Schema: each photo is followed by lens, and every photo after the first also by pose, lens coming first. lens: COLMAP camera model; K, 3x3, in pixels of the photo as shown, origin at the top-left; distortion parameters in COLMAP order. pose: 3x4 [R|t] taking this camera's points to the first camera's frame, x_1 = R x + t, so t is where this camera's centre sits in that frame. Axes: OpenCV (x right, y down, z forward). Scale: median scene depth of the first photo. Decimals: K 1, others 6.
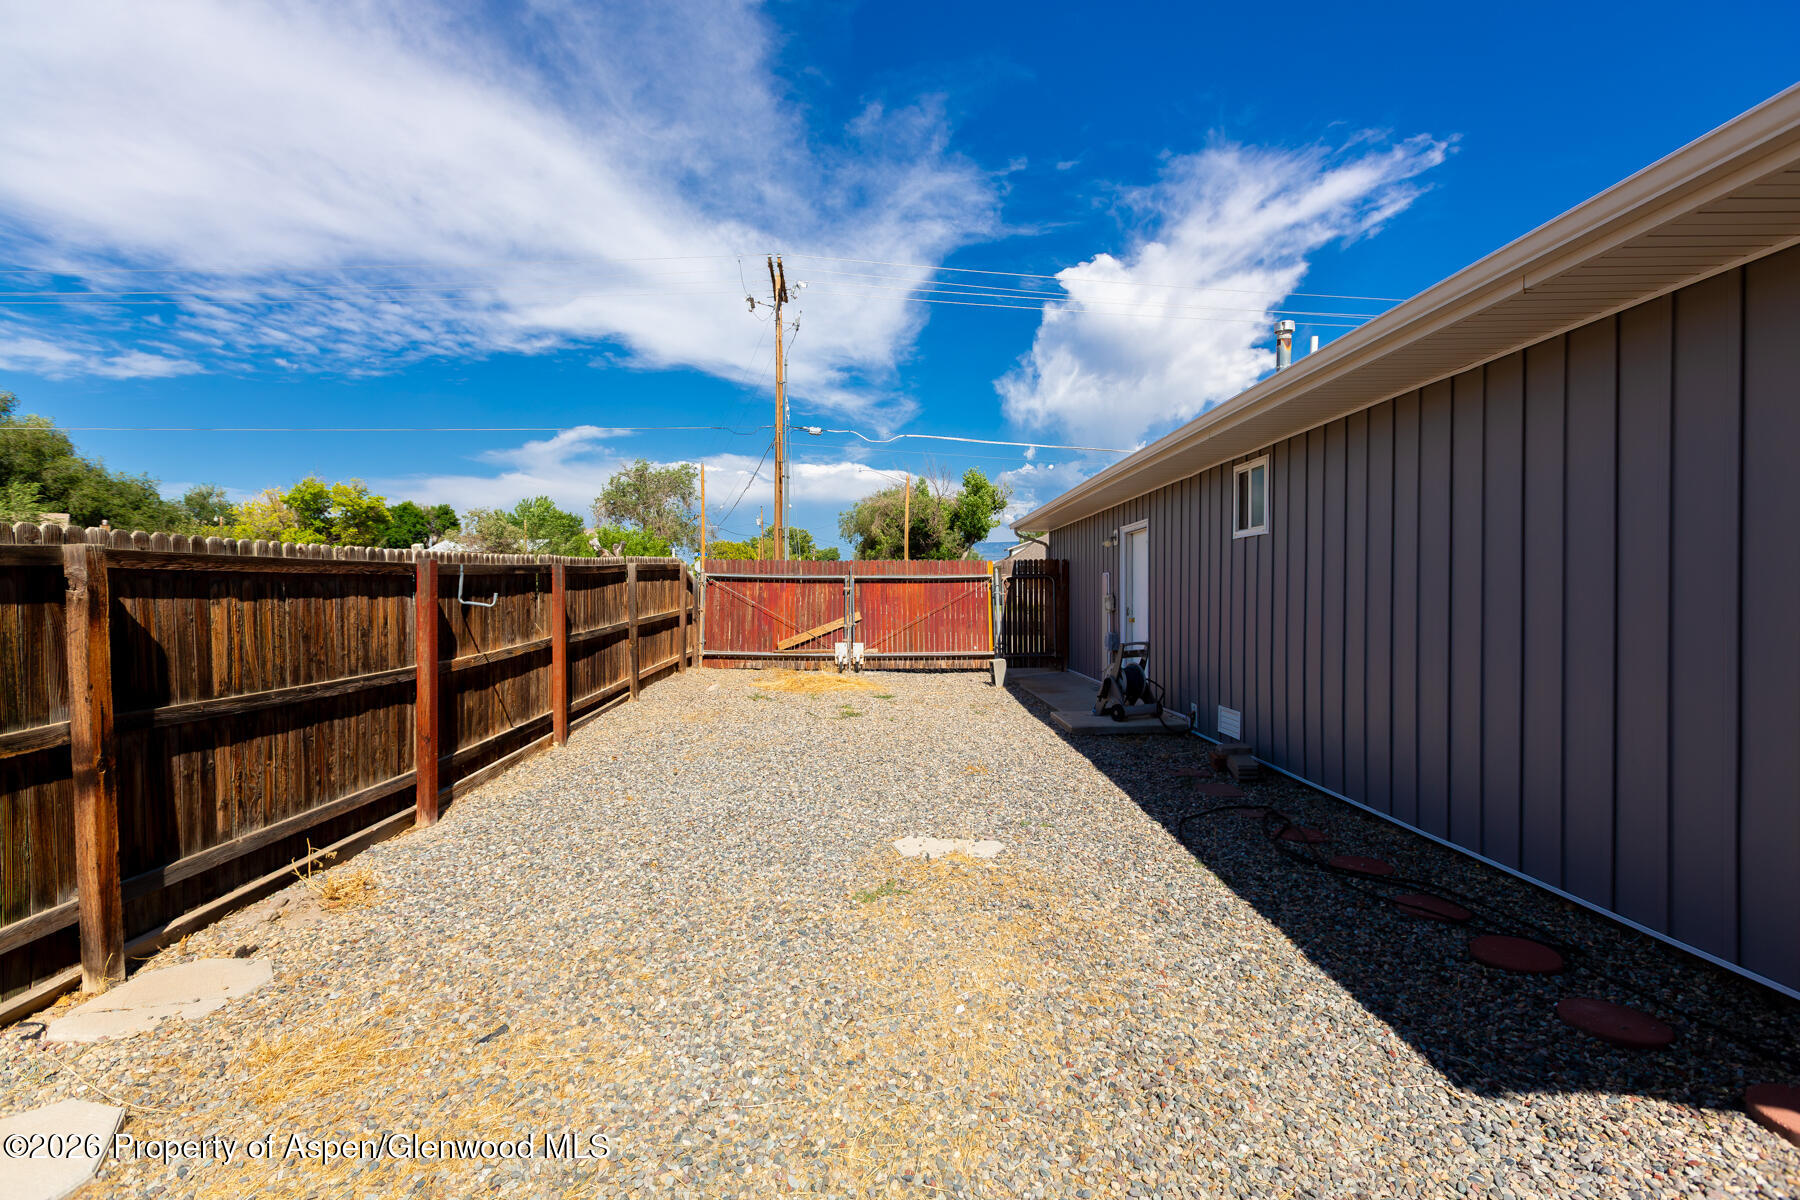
lens RADIAL K [[800.1, 0, 897.4], [0, 800.1, 591.9], [0, 0, 1]] dist [0.004867, 0.000135]
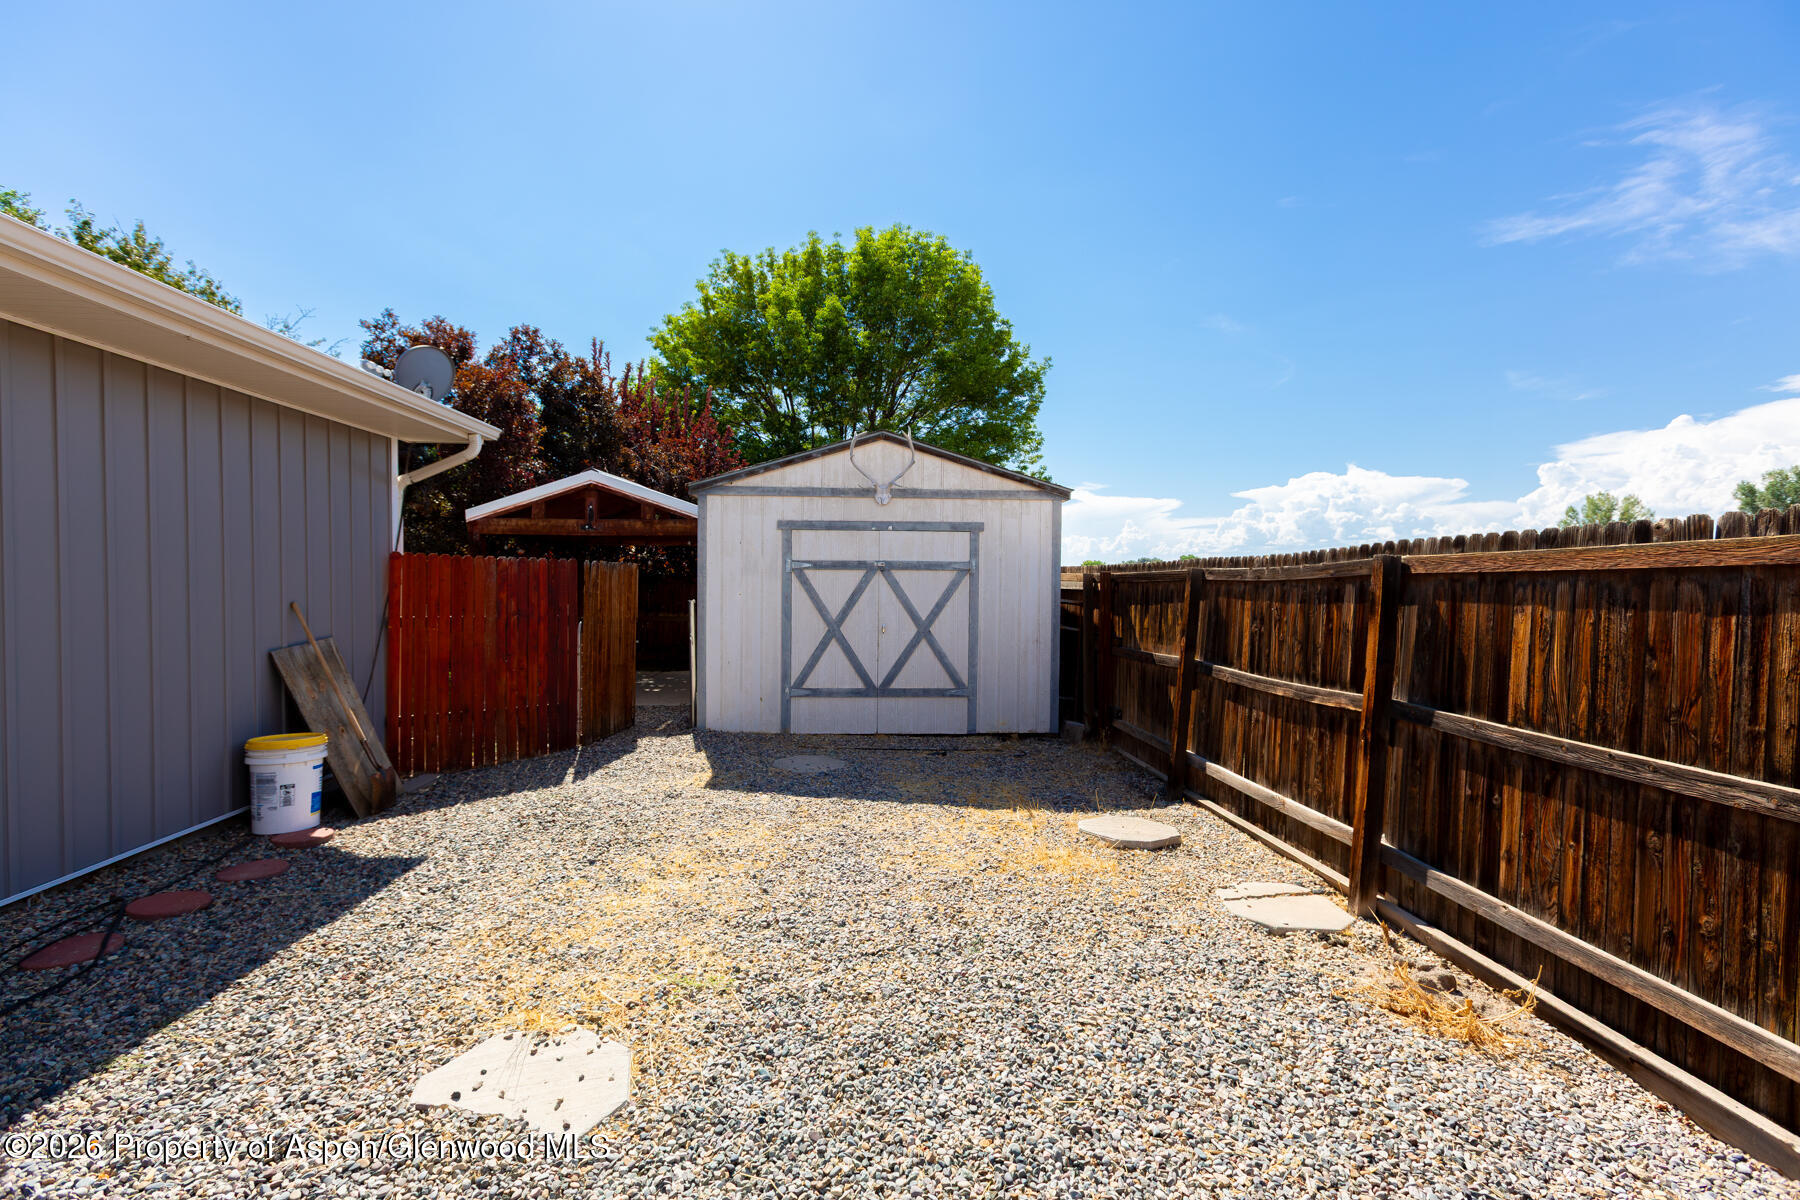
lens RADIAL K [[800.1, 0, 897.4], [0, 800.1, 591.9], [0, 0, 1]] dist [0.004867, 0.000135]
pose [[-0.997723, -0.000617, -0.067447, -0.161586], [-0.000833, 0.999995, 0.003177, -0.006672], [0.067445, 0.003226, -0.997718, 1.771057]]
